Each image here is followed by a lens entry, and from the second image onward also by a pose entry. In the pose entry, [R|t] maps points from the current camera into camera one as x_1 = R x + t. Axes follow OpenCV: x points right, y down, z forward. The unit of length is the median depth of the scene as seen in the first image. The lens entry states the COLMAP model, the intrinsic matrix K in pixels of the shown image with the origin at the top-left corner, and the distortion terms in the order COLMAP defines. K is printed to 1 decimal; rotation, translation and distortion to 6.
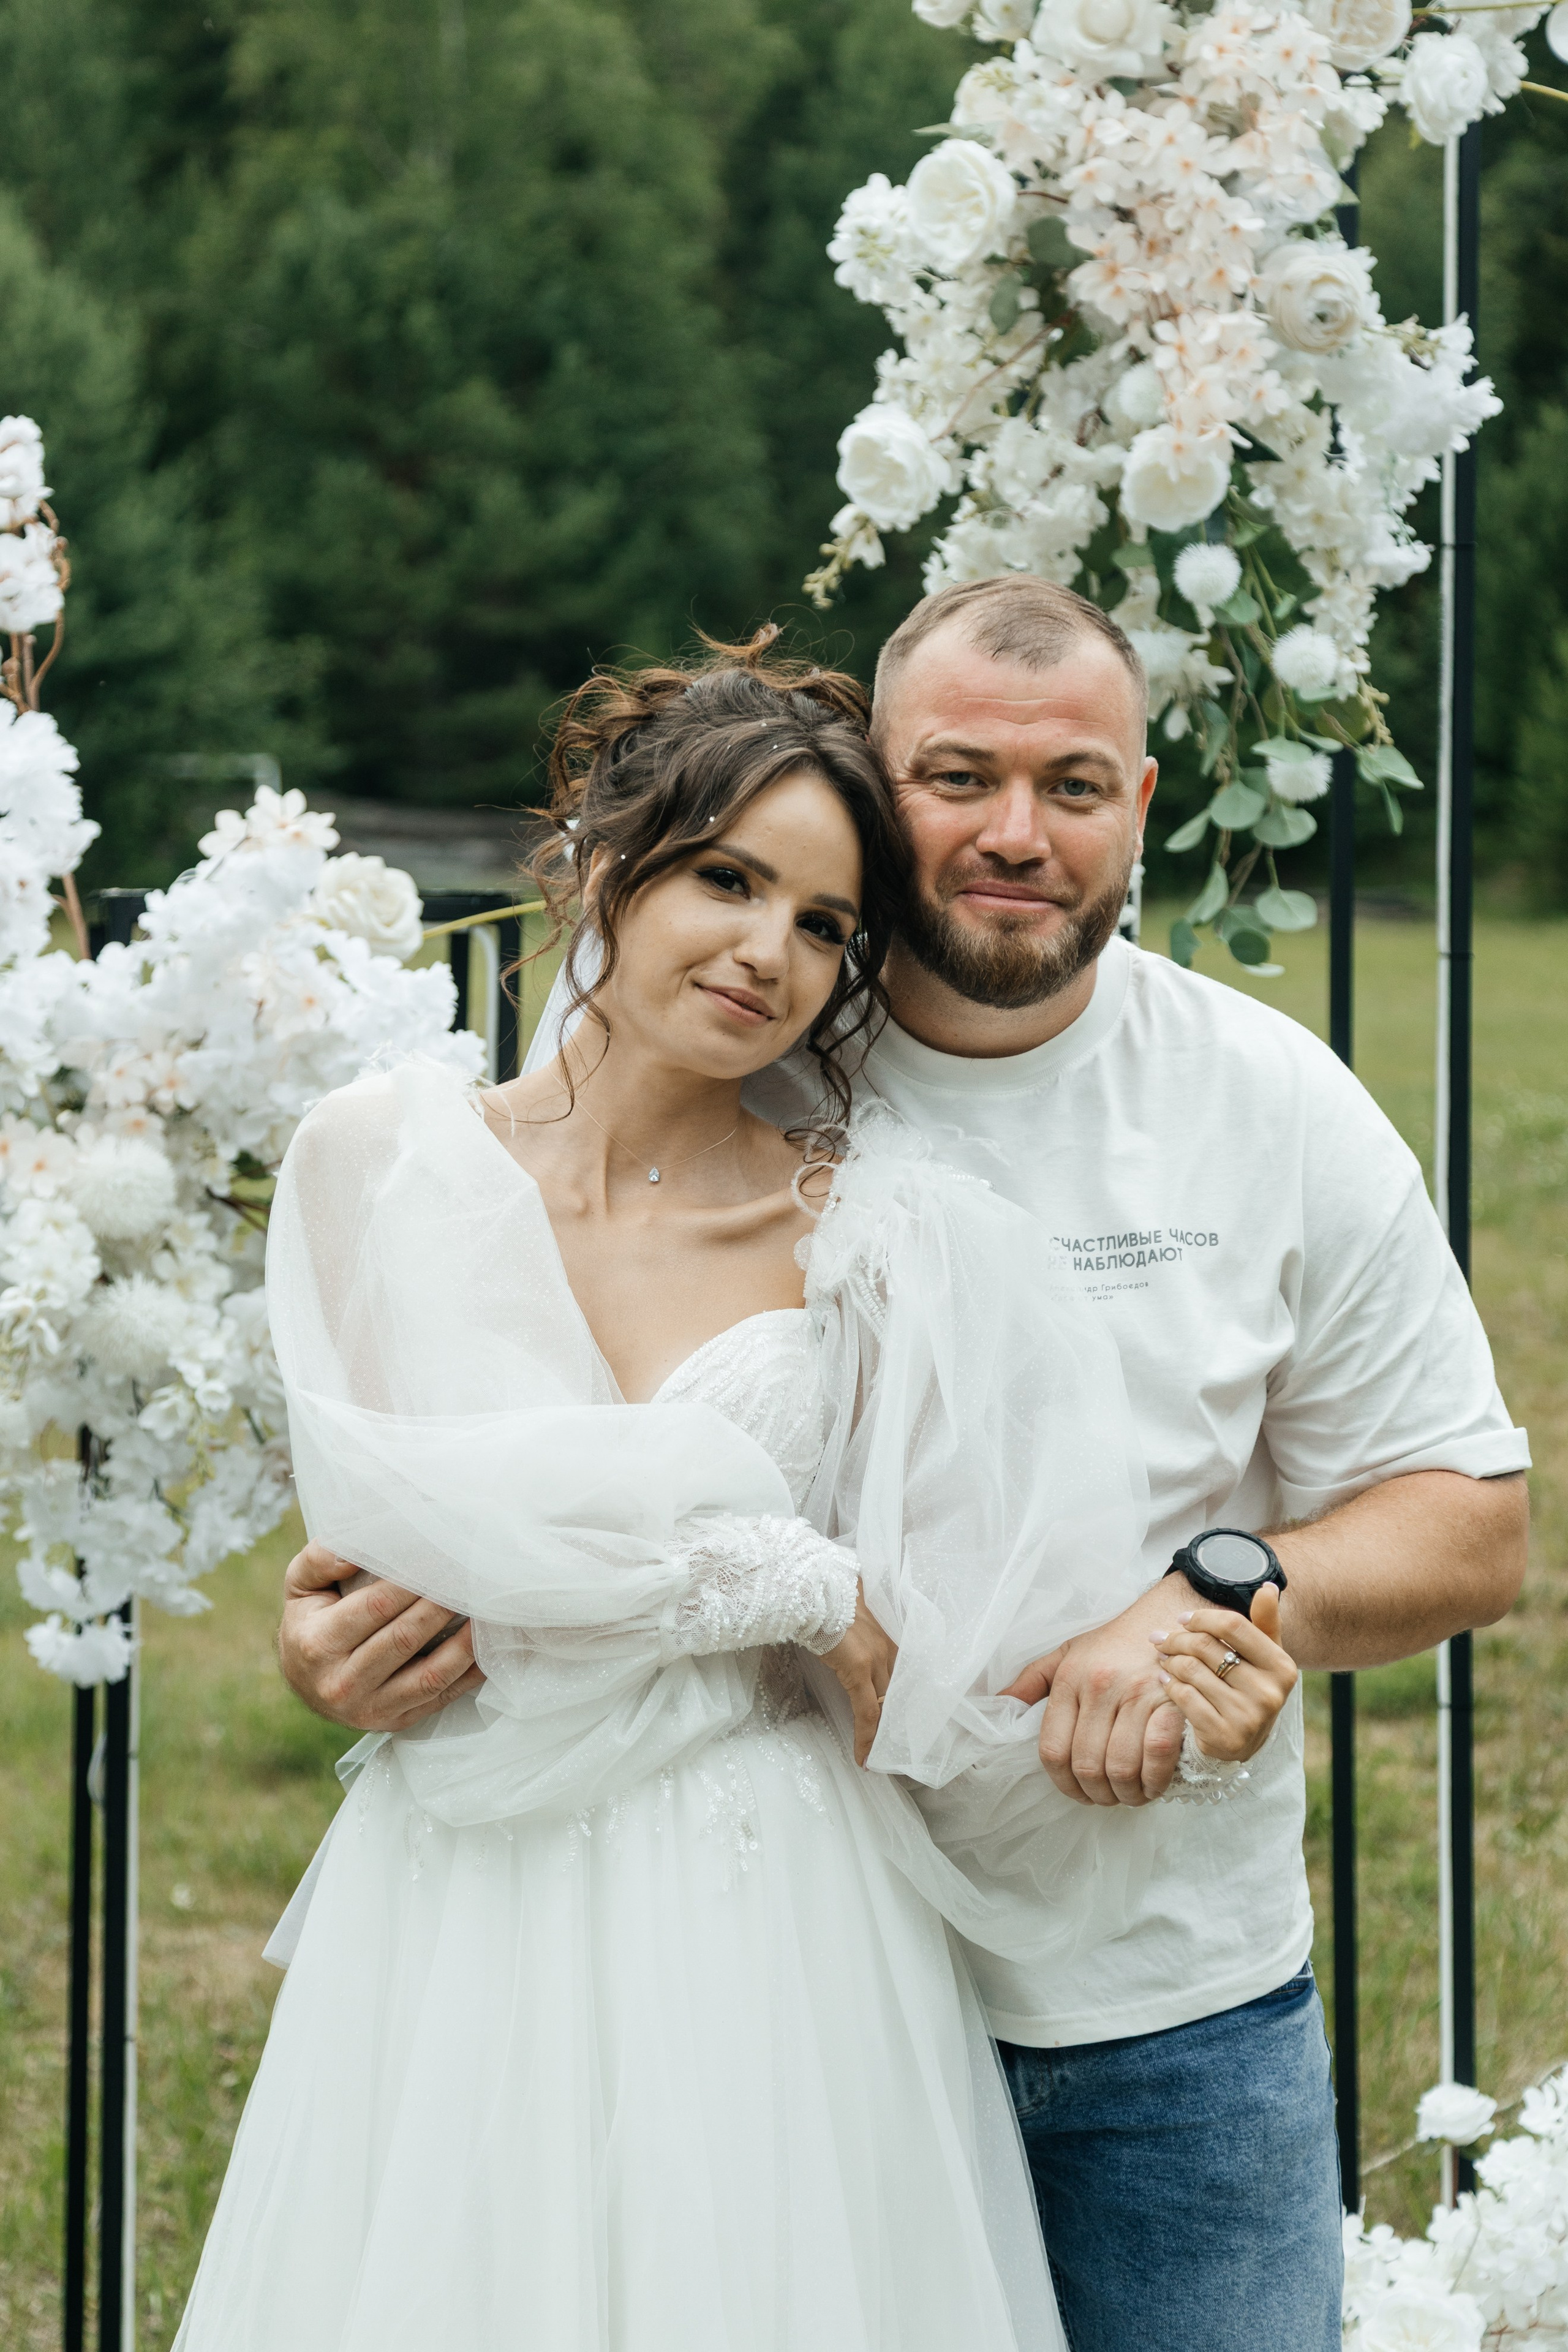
lens RADIAL K [[4939.3, 0, 746.4], [0, 4939.3, 1212.3], [0, 0, 1]] dist [0.054759, 0.000000]
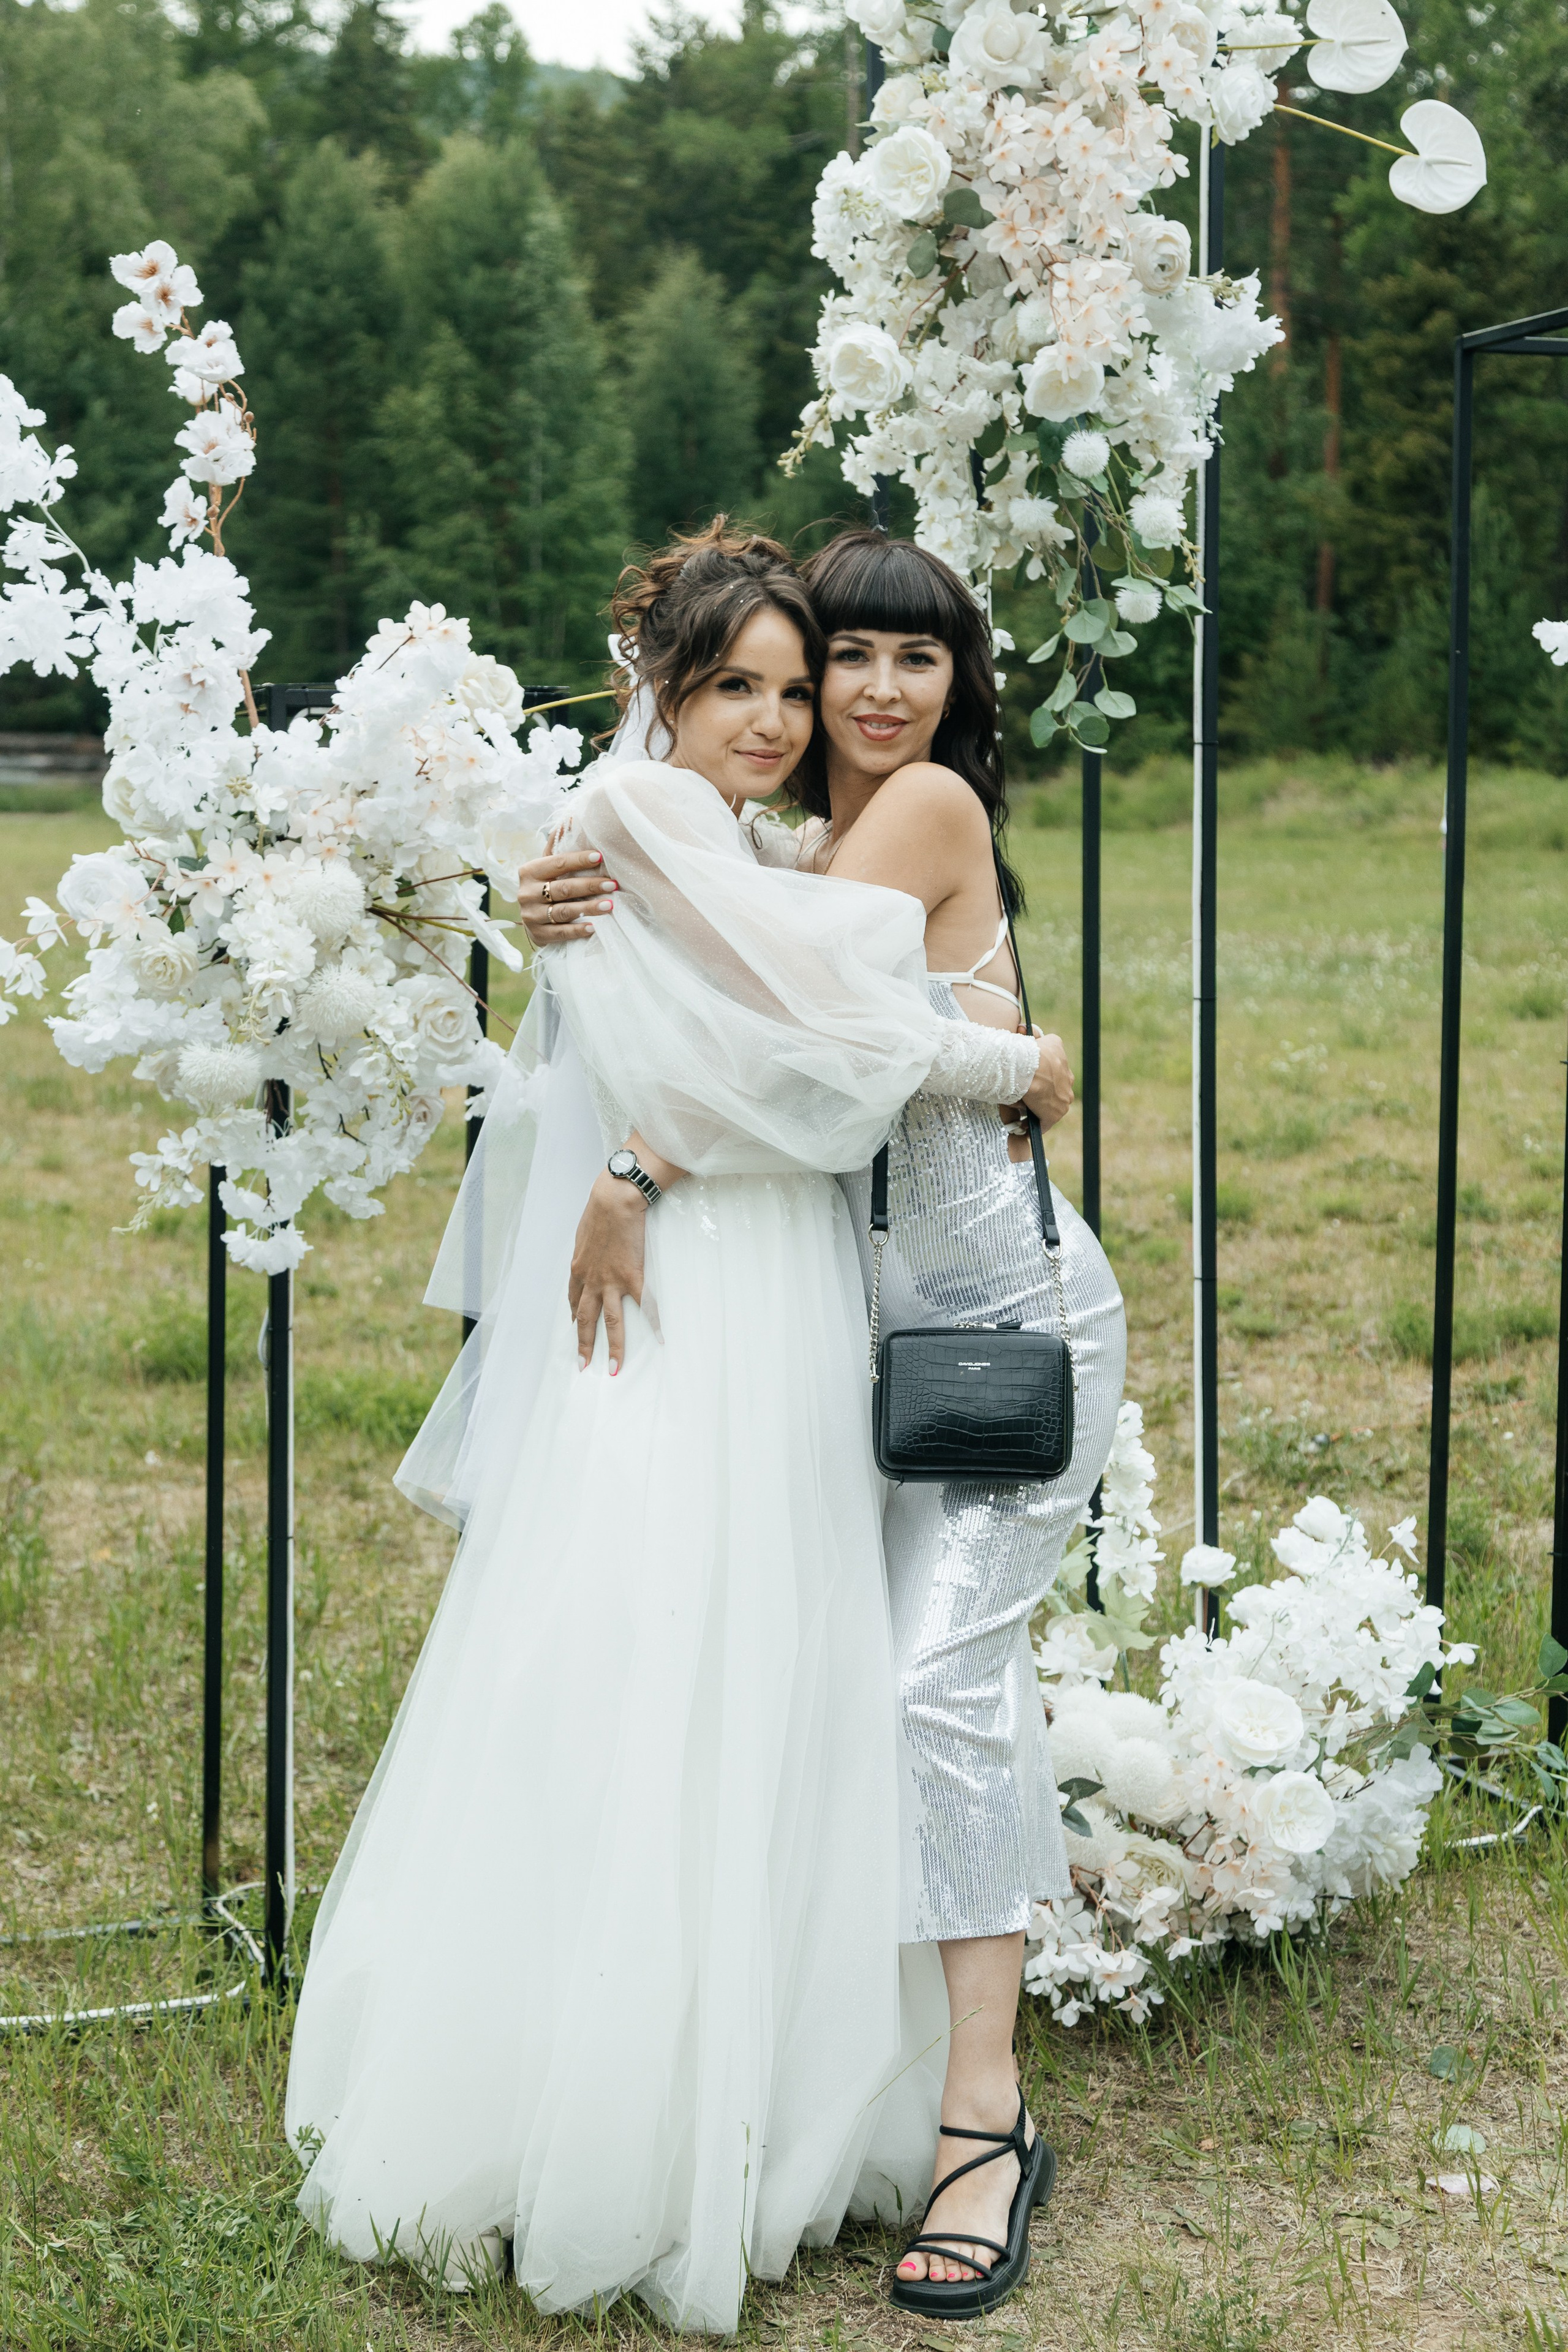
lens RADIAL K [[3413.8, 0, 740.5], [0, 3413.8, 1179.3], [0, 0, 1]] dist [0.049075, 0.000000]
pose [[0.989088, -0.014467, 0.146616, -0.140444], [0.007452, 0.998806, 0.048285, 0.025102], [-0.147139, -0.046665, 0.988014, 0.063030]]
